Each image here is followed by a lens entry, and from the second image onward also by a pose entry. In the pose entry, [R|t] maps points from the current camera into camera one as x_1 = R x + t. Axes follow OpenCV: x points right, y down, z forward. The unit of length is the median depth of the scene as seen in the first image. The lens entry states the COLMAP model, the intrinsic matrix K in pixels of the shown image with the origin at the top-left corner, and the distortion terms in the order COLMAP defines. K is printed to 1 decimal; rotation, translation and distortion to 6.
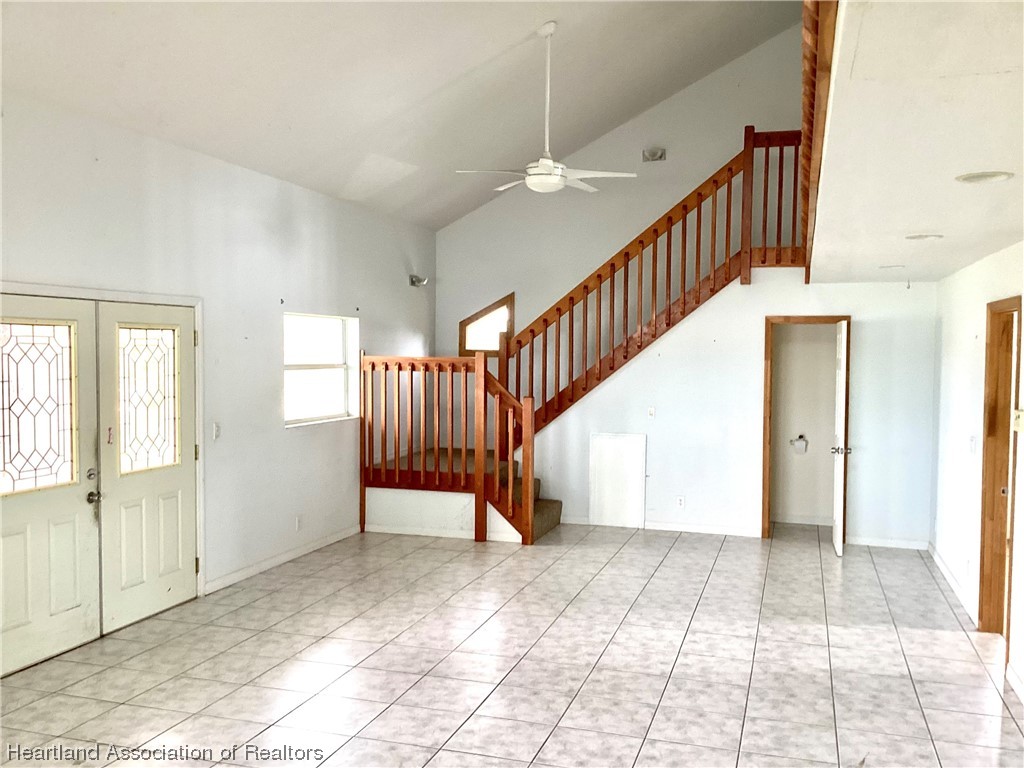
lens RADIAL K [[946.0, 0, 514.0], [0, 946.0, 384.1], [0, 0, 1]] dist [0.034757, 0.000000]
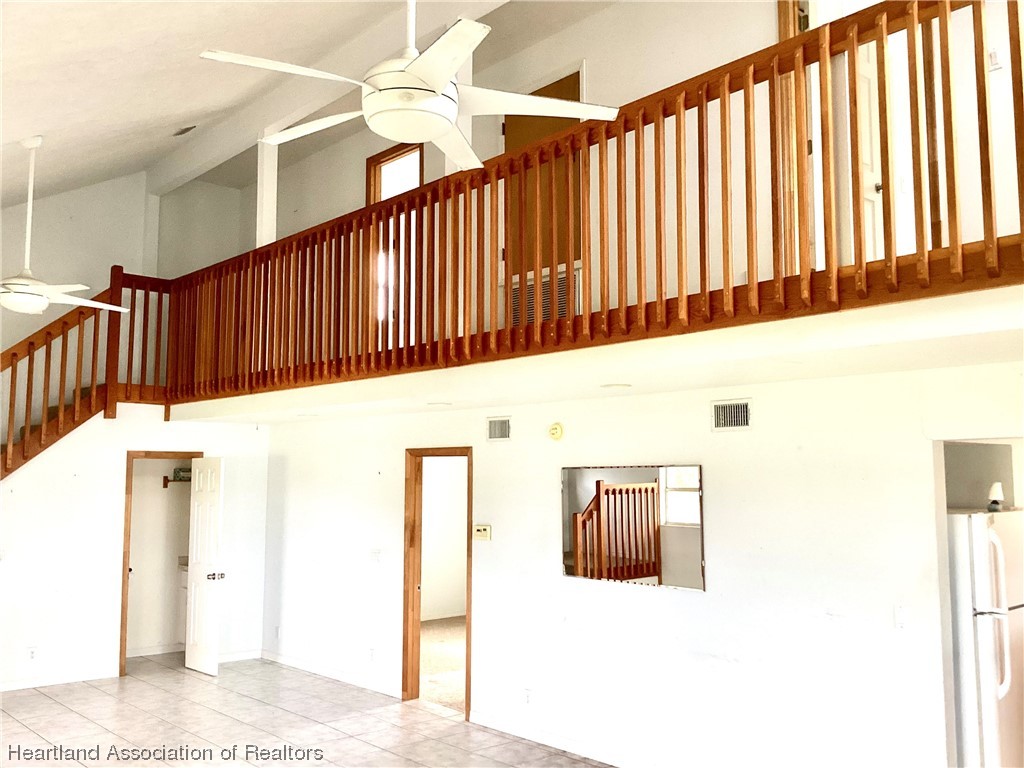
lens RADIAL K [[946.0, 0, 512.5], [0, 946.0, 385.1], [0, 0, 1]] dist [0.034757, 0.000000]
pose [[0.541484, 0.079526, 0.836941, -0.375466], [0.031309, 0.992918, -0.114603, -0.010978], [-0.840128, 0.088259, 0.535160, 0.097516]]
